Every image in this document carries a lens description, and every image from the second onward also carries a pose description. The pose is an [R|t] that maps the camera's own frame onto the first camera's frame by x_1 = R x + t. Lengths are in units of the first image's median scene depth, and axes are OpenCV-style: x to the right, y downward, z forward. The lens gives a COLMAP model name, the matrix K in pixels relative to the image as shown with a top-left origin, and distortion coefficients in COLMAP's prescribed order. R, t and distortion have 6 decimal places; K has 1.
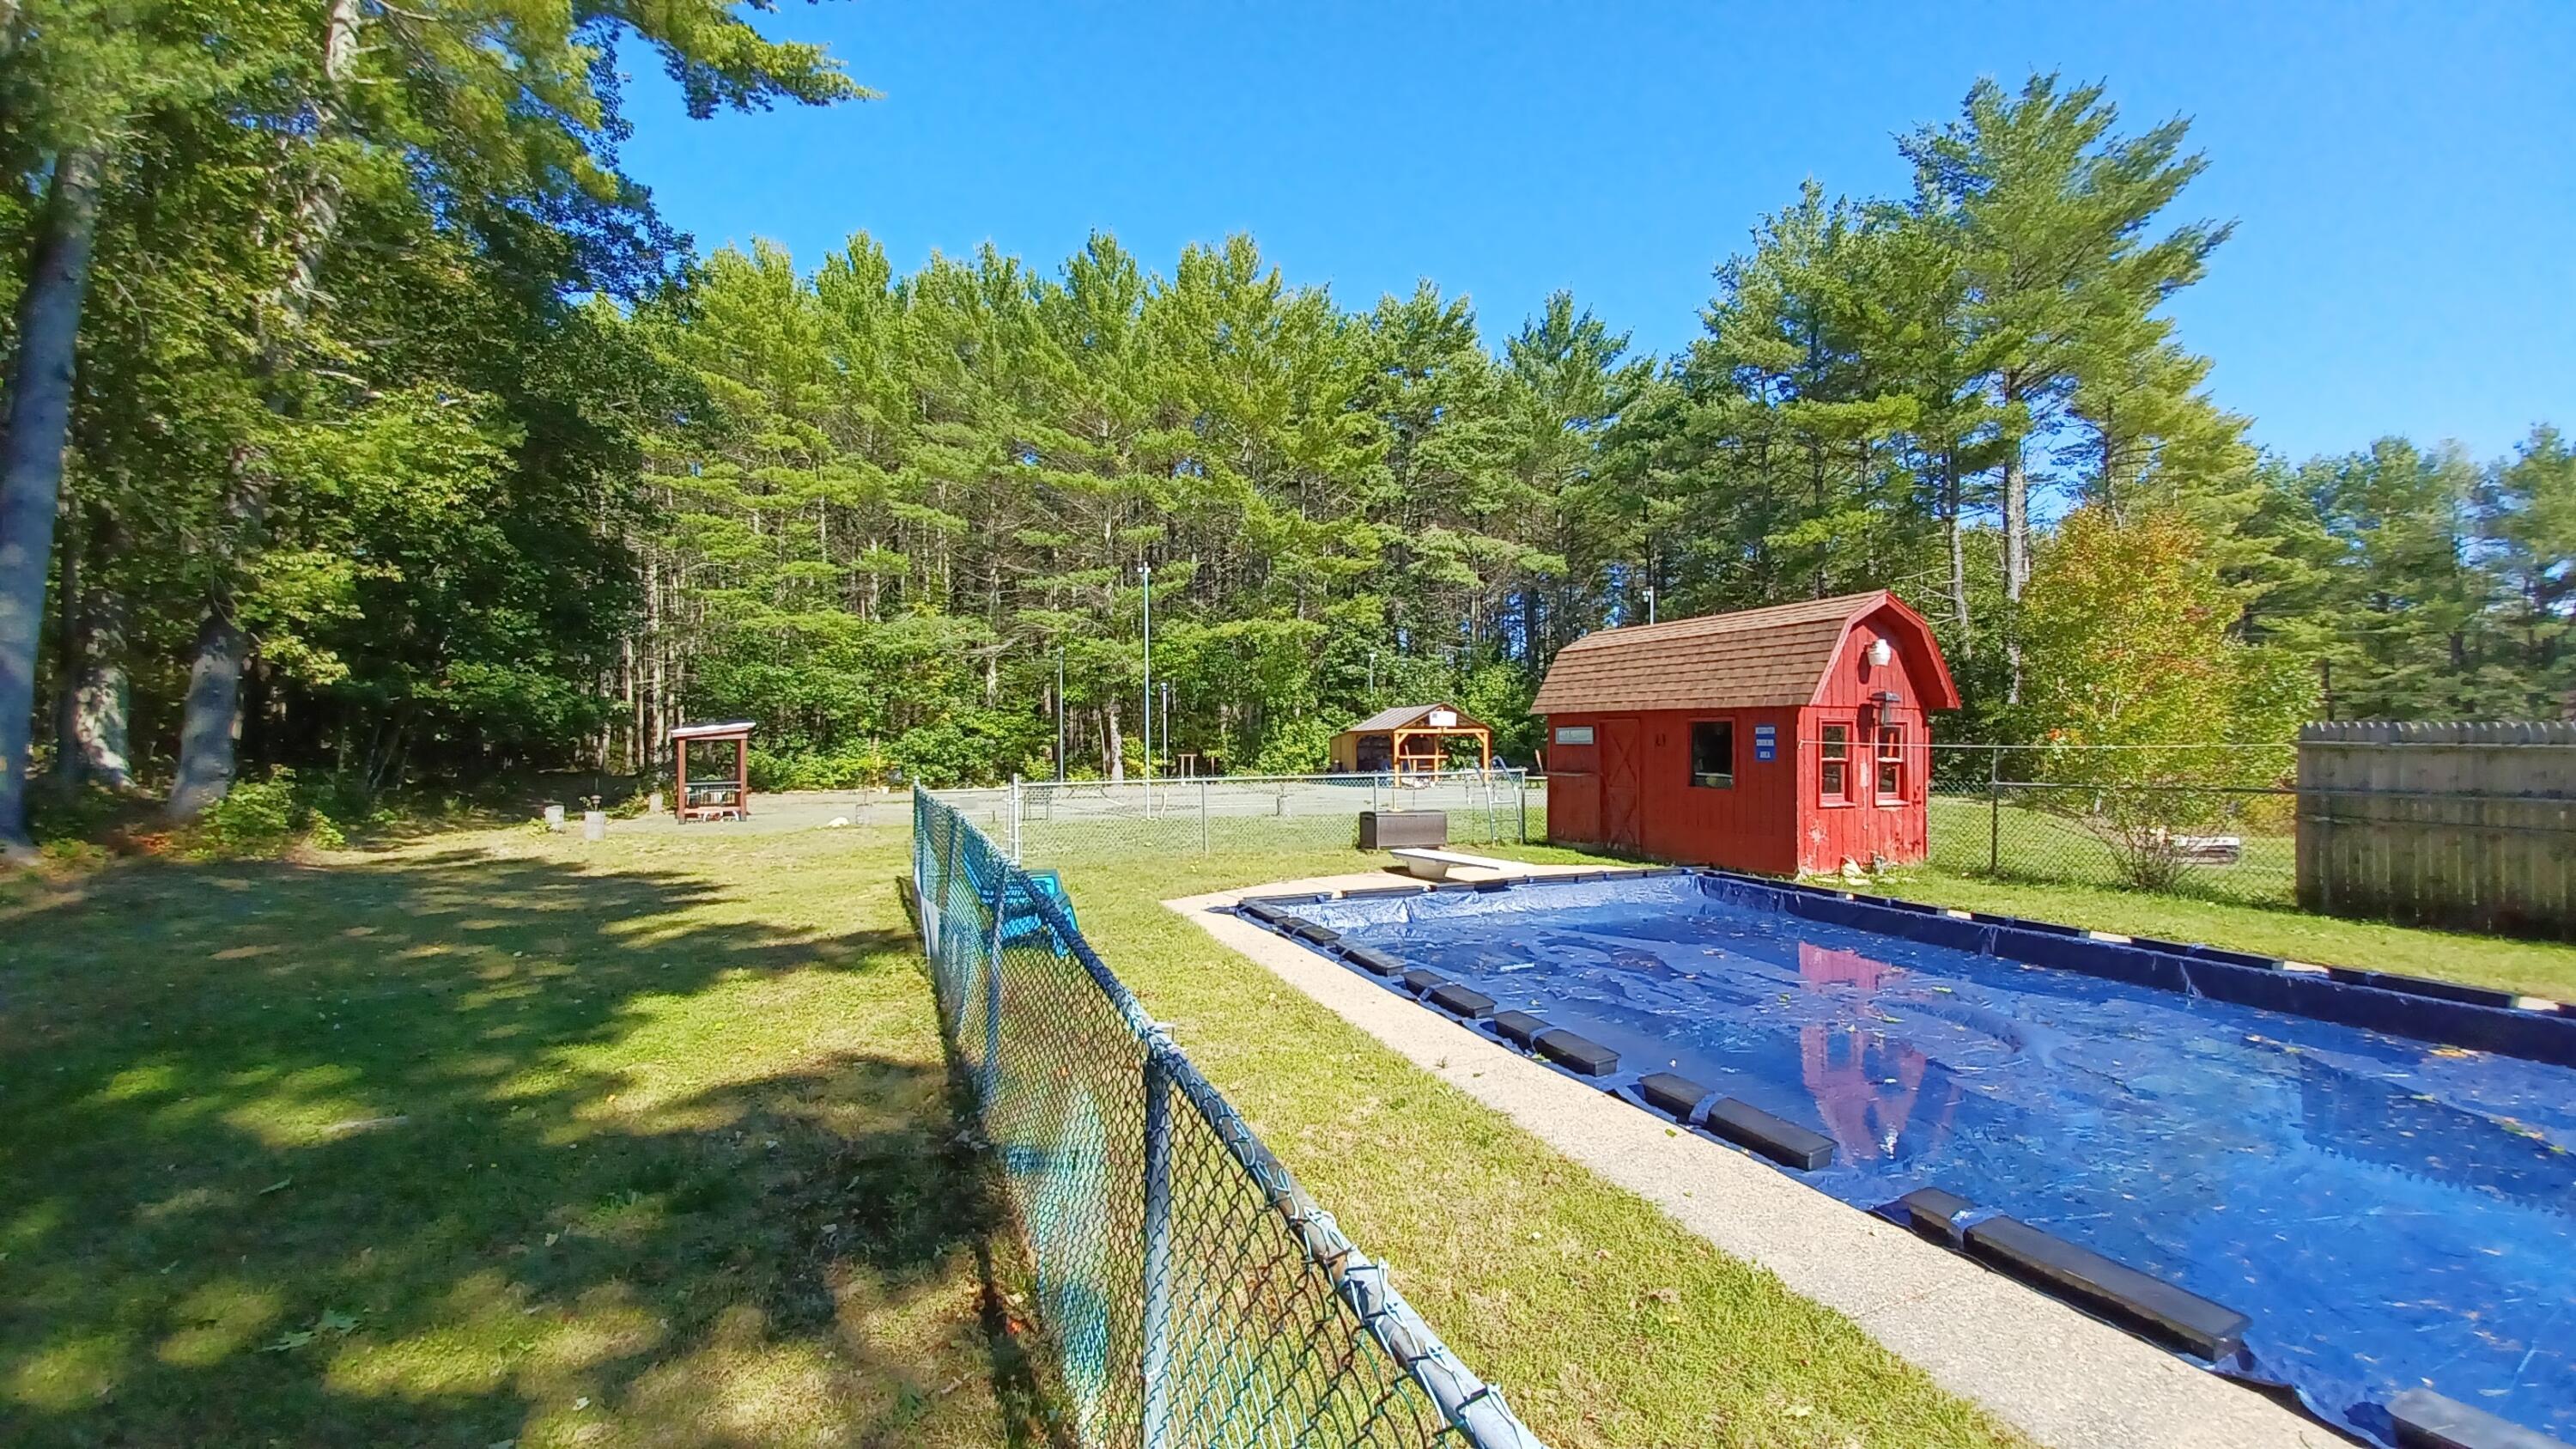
lens RADIAL K [[1016.4, 0, 1283.0], [0, 1016.4, 718.0], [0, 0, 1]] dist [0.009220, -0.012700]
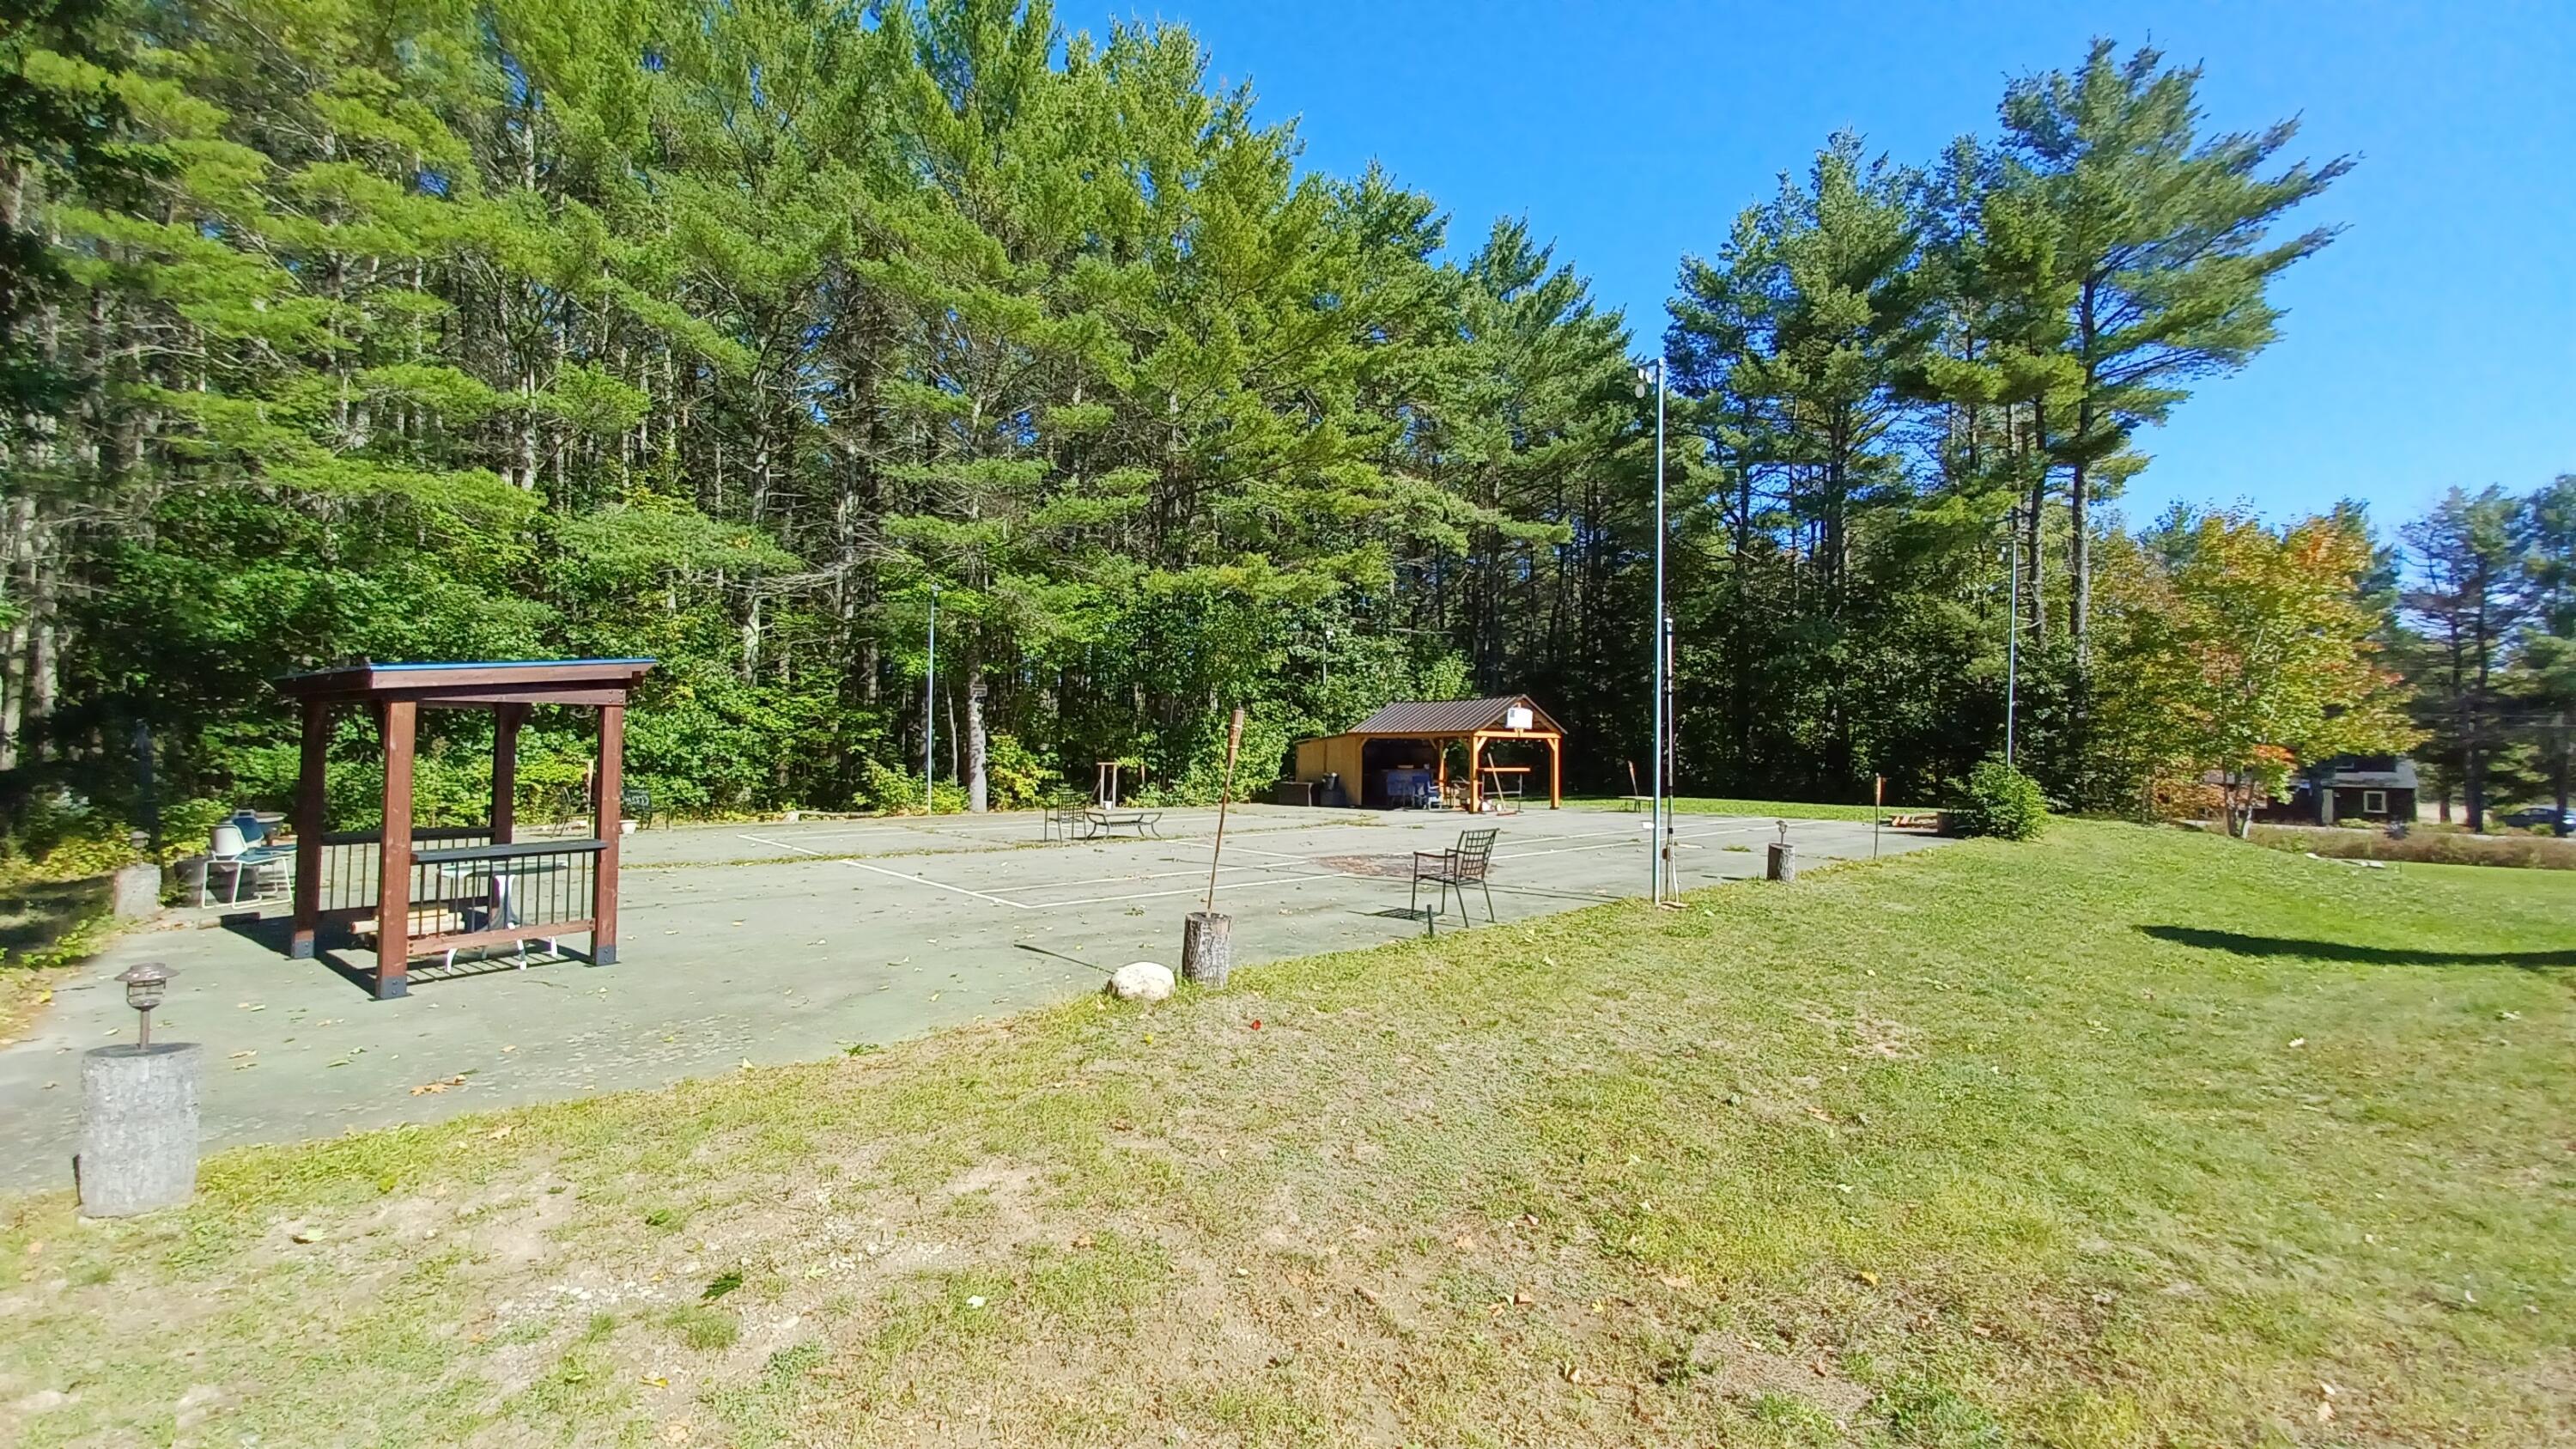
lens RADIAL K [[1016.4, 0, 1283.0], [0, 1016.4, 718.0], [0, 0, 1]] dist [0.009220, -0.012700]
pose [[0.915999, 0.027407, 0.400243, -0.247303], [-0.023827, 0.999619, -0.013919, 0.012849], [-0.400472, 0.003213, 0.916303, 0.331967]]
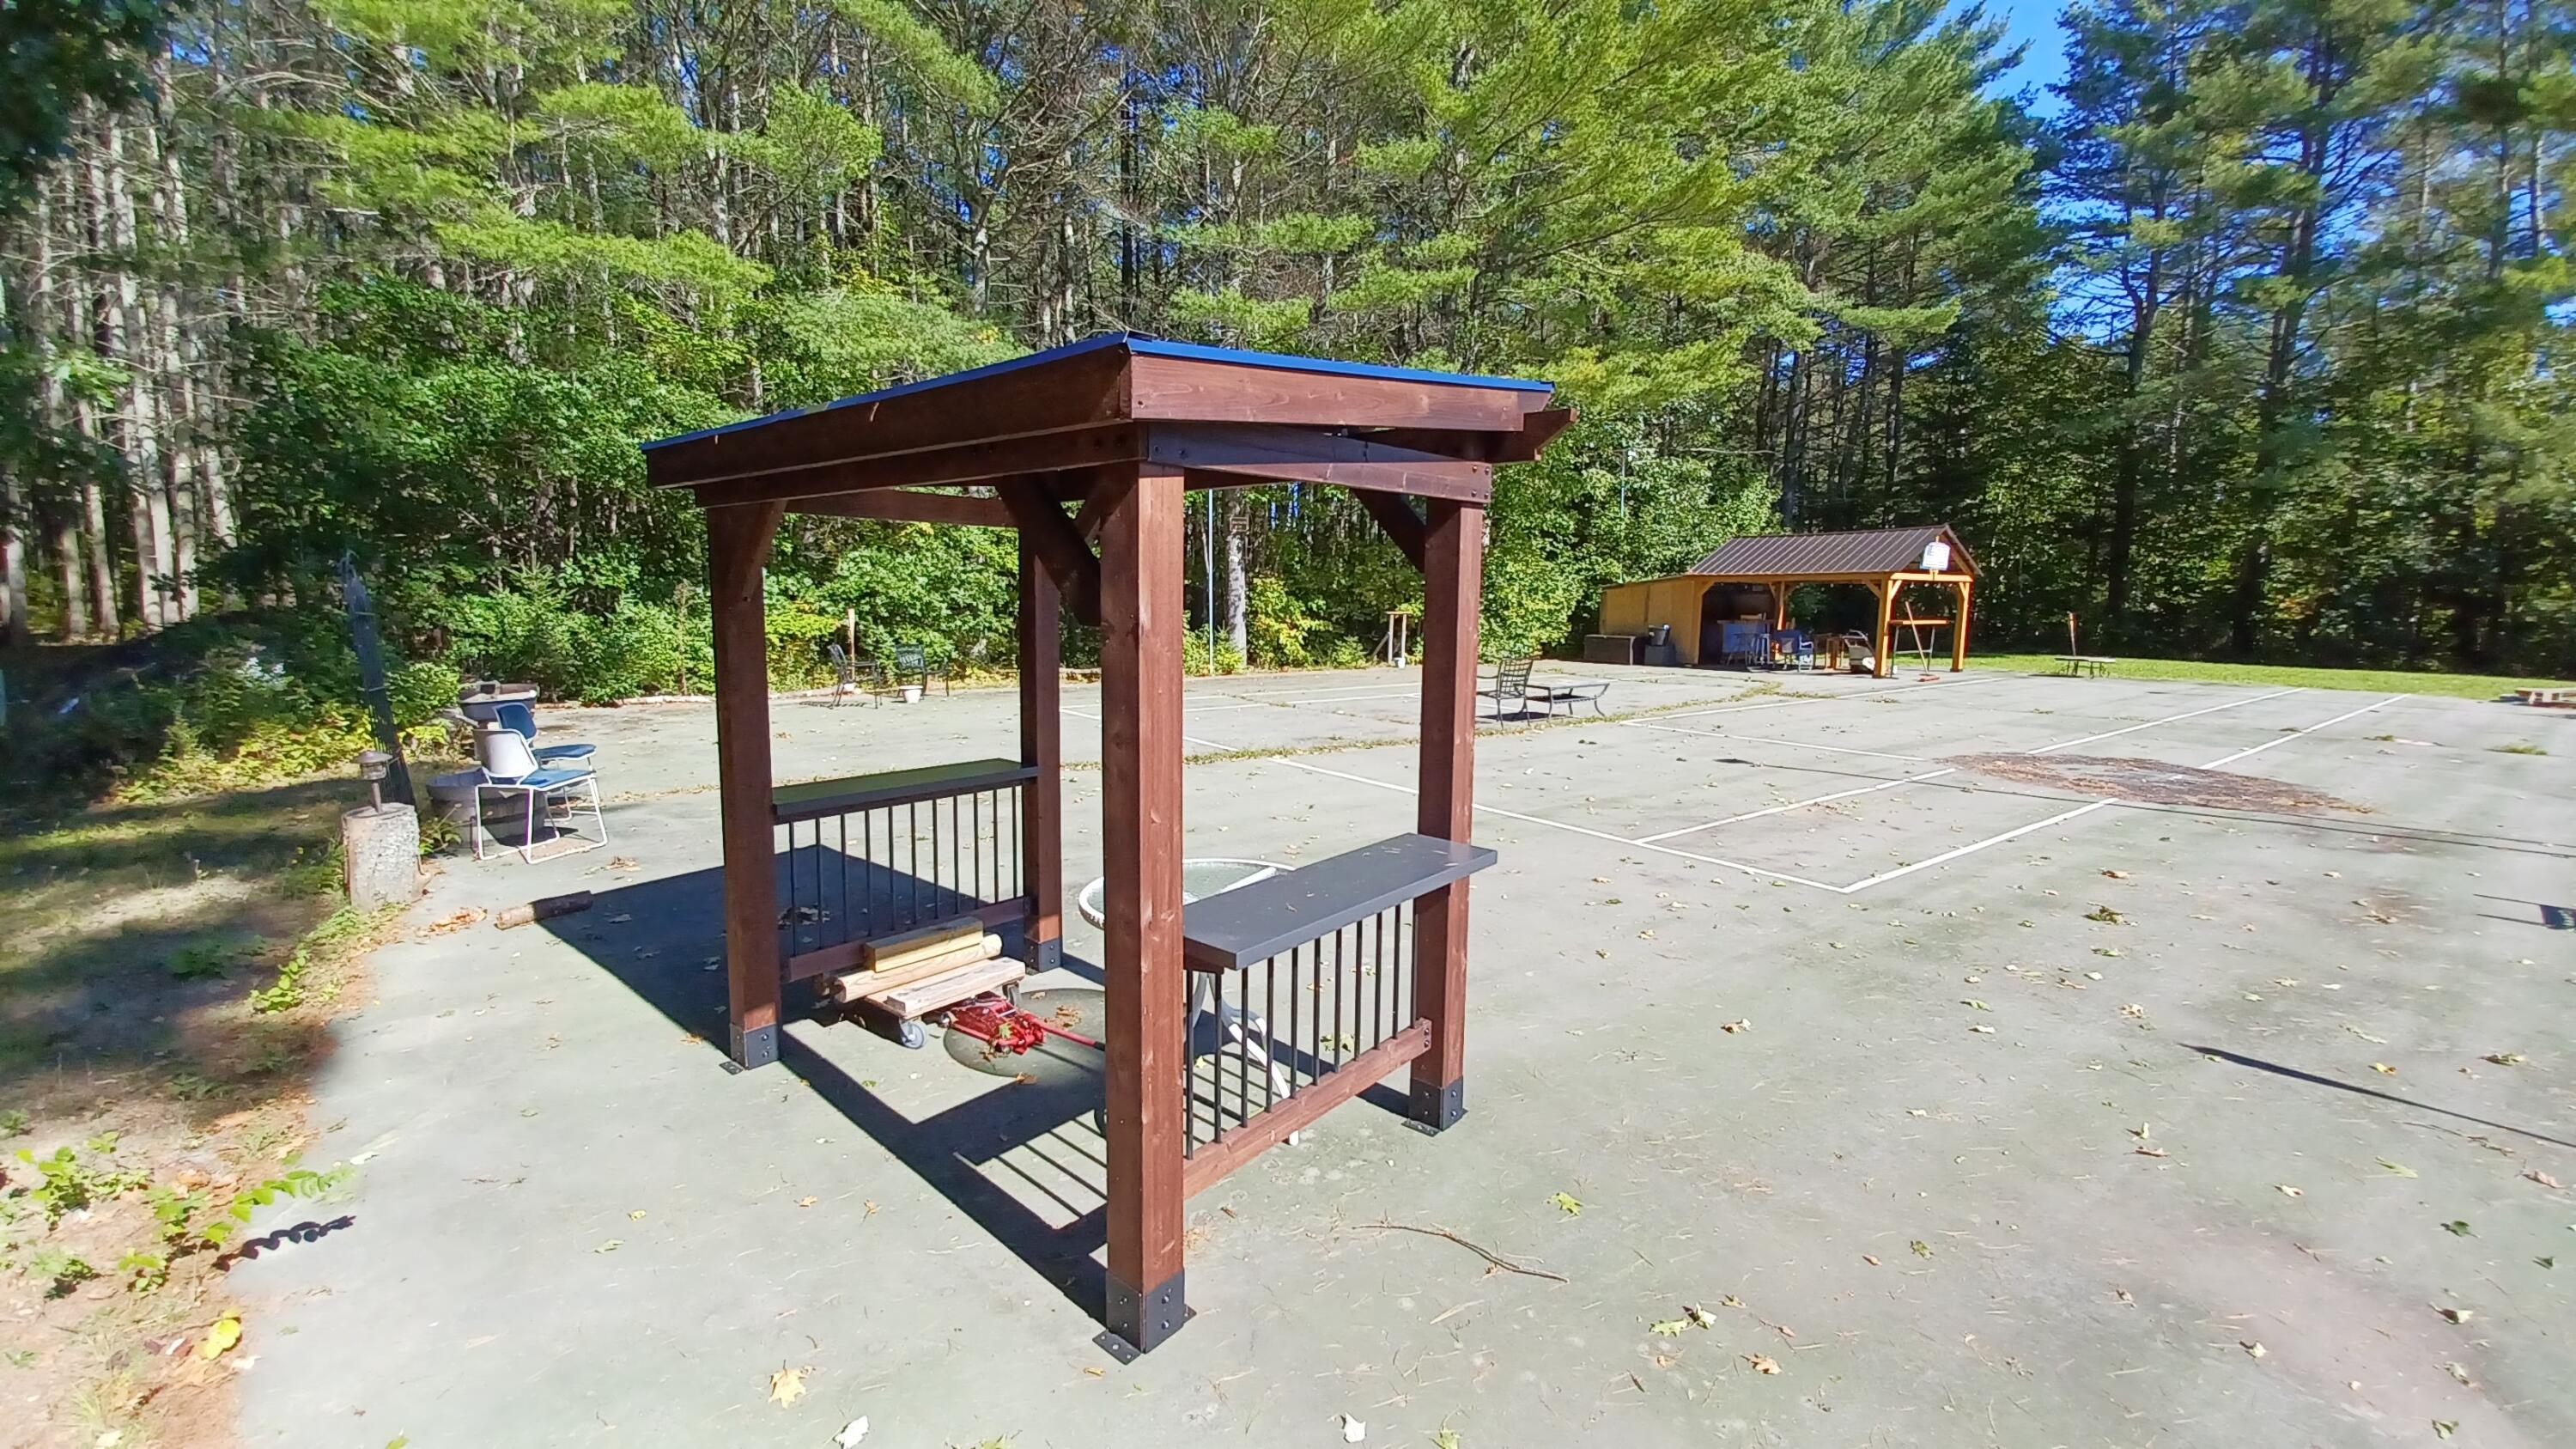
lens RADIAL K [[1010.8, 0, 1276.7], [0, 1010.8, 721.9], [0, 0, 1]] dist [-0.004393, -0.000256]
pose [[0.951276, -0.023333, 0.307458, -0.315268], [-0.022581, 0.989183, 0.144935, 0.016438], [-0.307514, -0.144816, 0.940459, 0.474731]]
